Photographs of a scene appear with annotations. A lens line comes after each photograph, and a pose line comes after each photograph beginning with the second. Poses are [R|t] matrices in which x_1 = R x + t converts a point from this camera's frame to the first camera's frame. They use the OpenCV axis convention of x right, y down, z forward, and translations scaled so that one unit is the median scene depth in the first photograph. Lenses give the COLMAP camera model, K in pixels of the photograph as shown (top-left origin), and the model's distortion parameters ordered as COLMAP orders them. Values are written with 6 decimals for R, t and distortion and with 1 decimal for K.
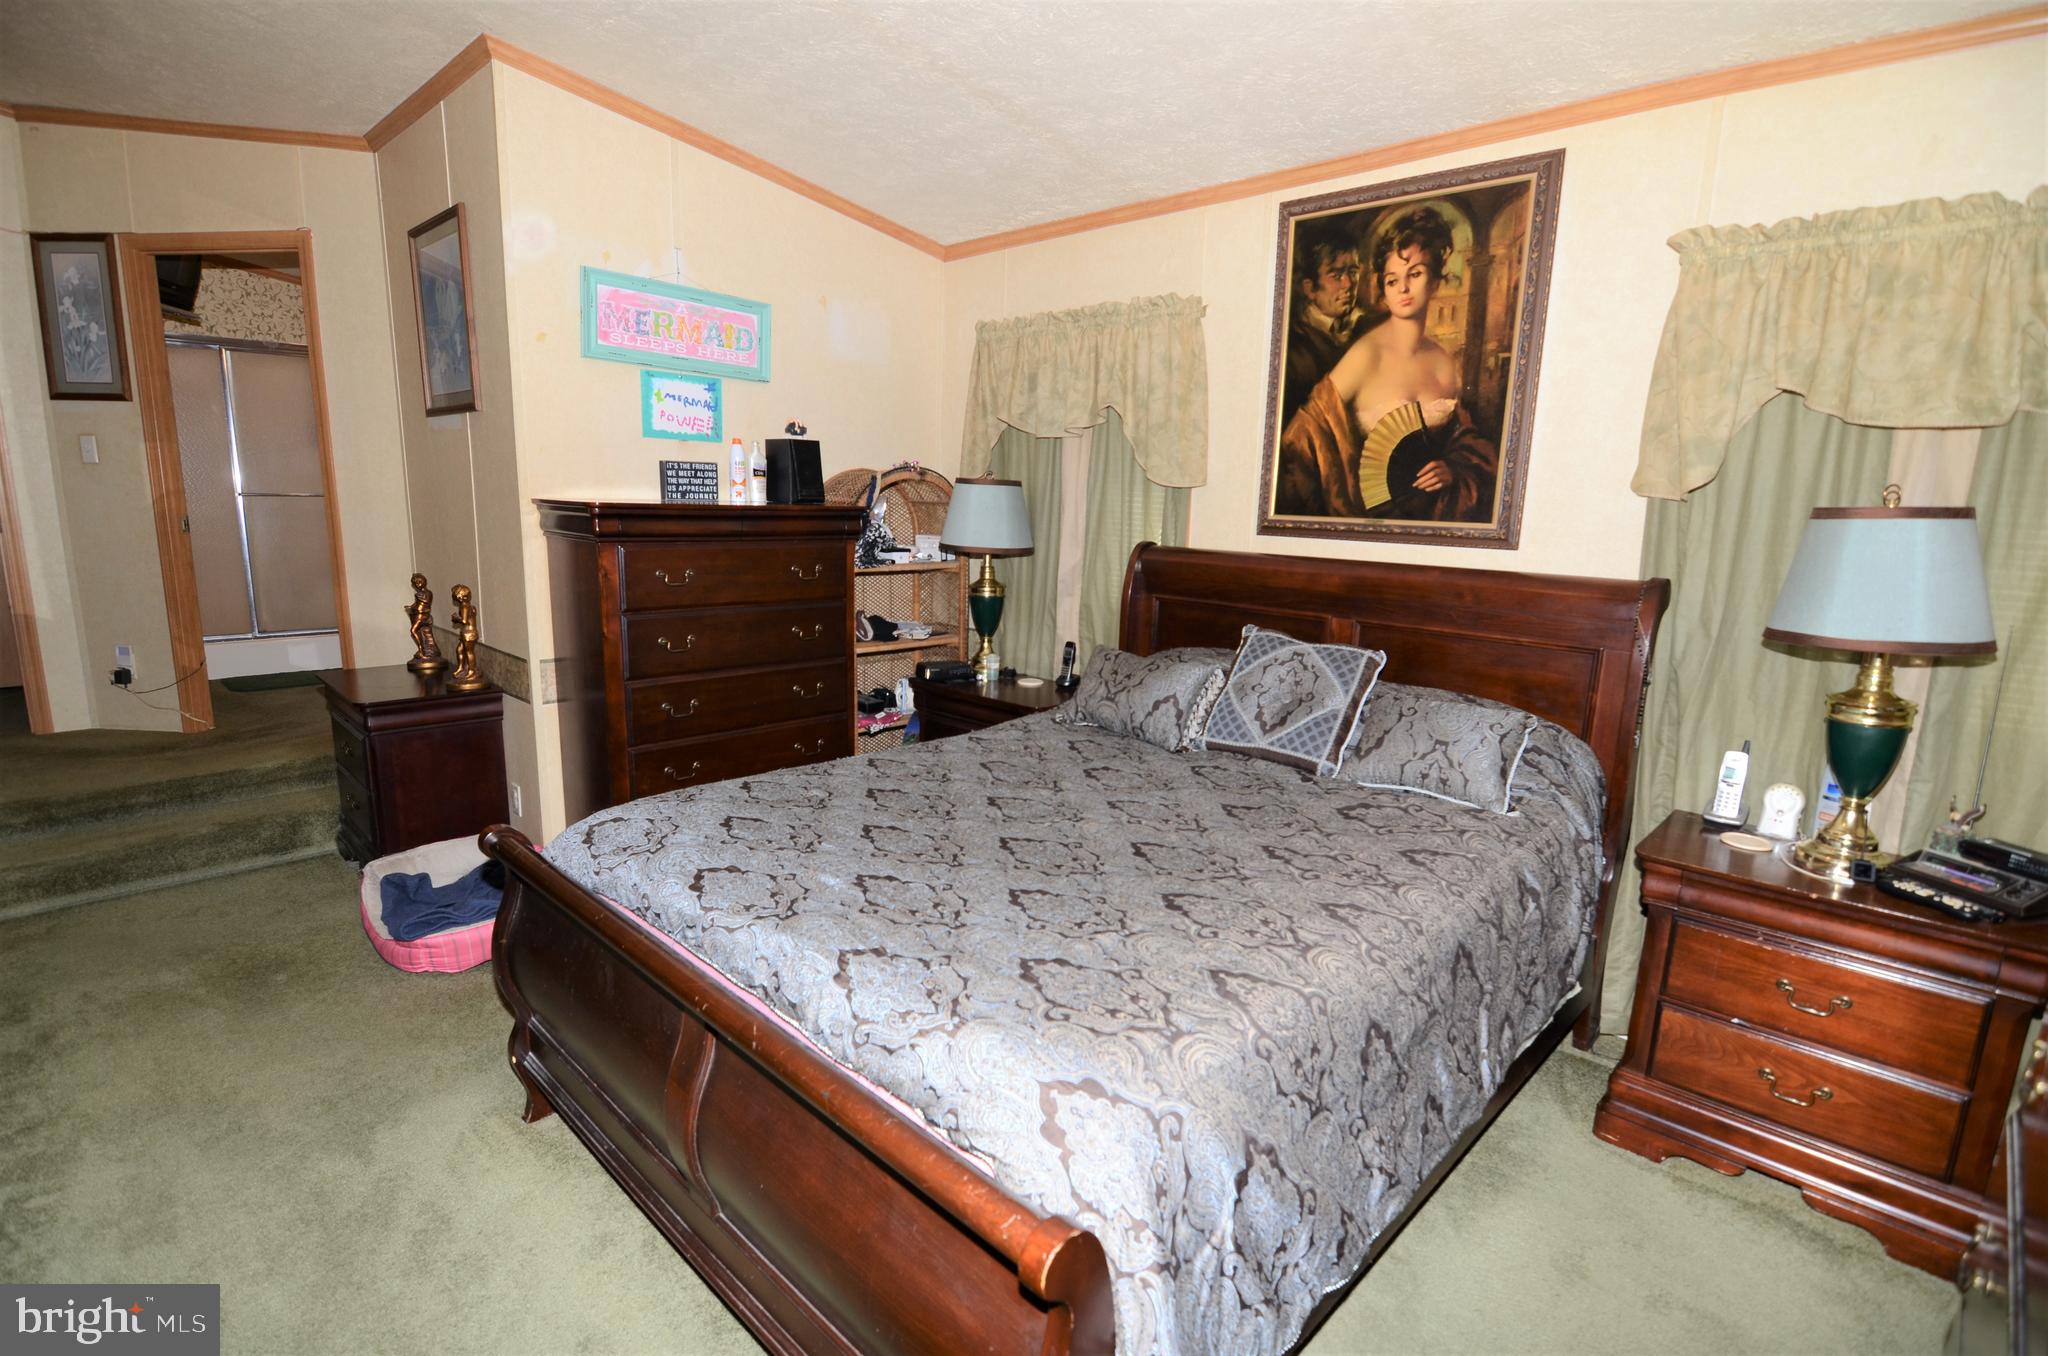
lens RADIAL K [[987.1, 0, 1026.3], [0, 987.1, 678.7], [0, 0, 1]] dist [-0.010693, -0.007739]
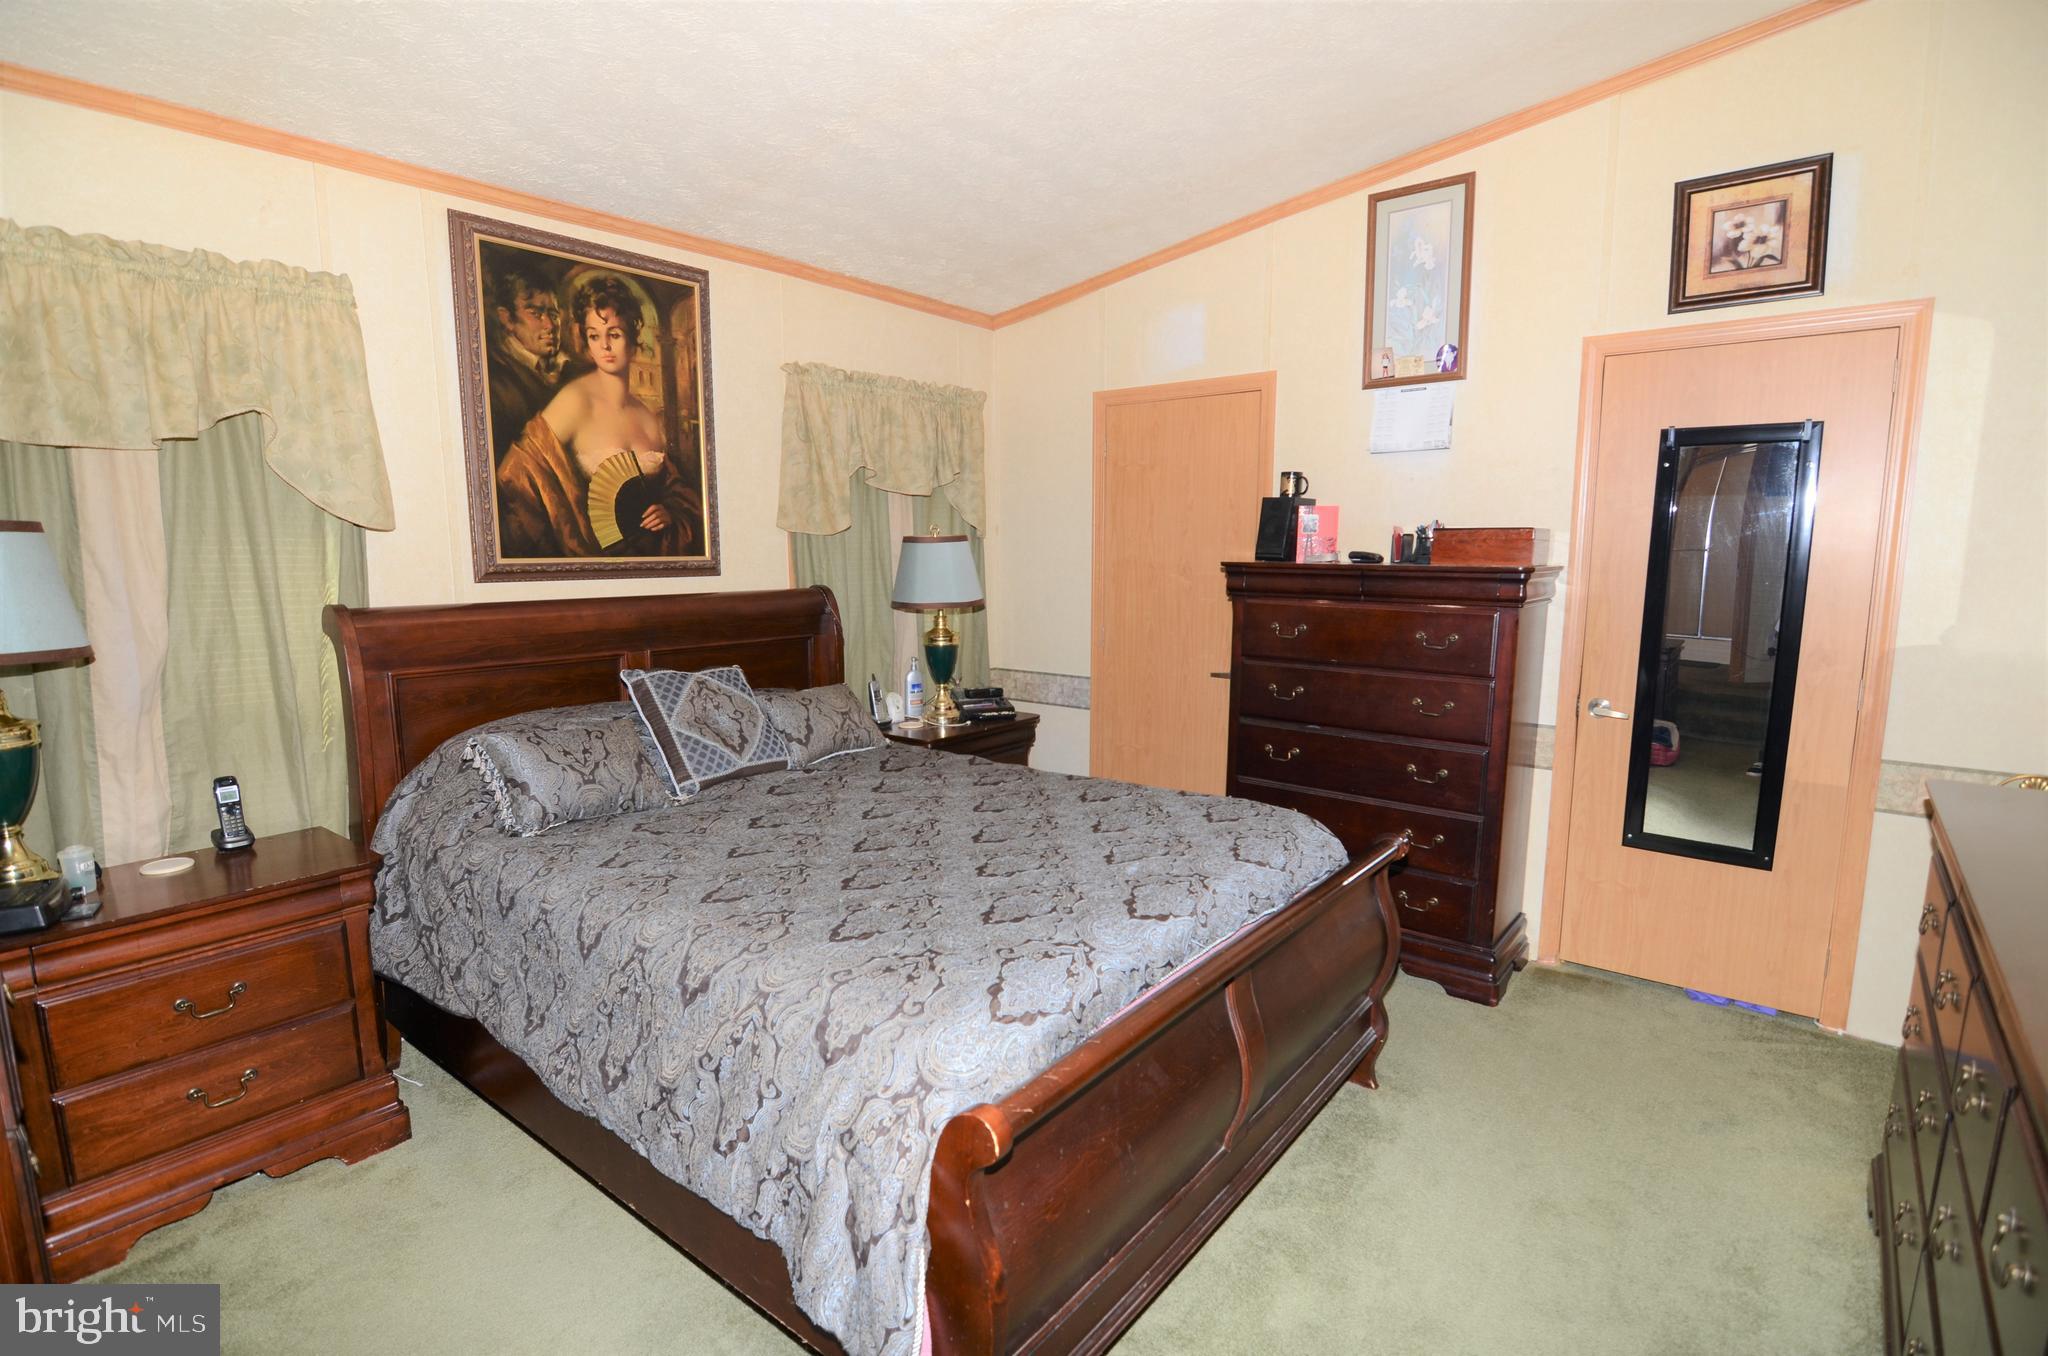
lens RADIAL K [[987.1, 0, 1026.5], [0, 987.1, 683.1], [0, 0, 1]] dist [-0.010693, -0.007739]
pose [[-0.095697, -0.172949, 0.980271, -0.780048], [0.175217, 0.966487, 0.187623, -0.156863], [-0.979868, 0.189715, -0.062186, 0.674144]]
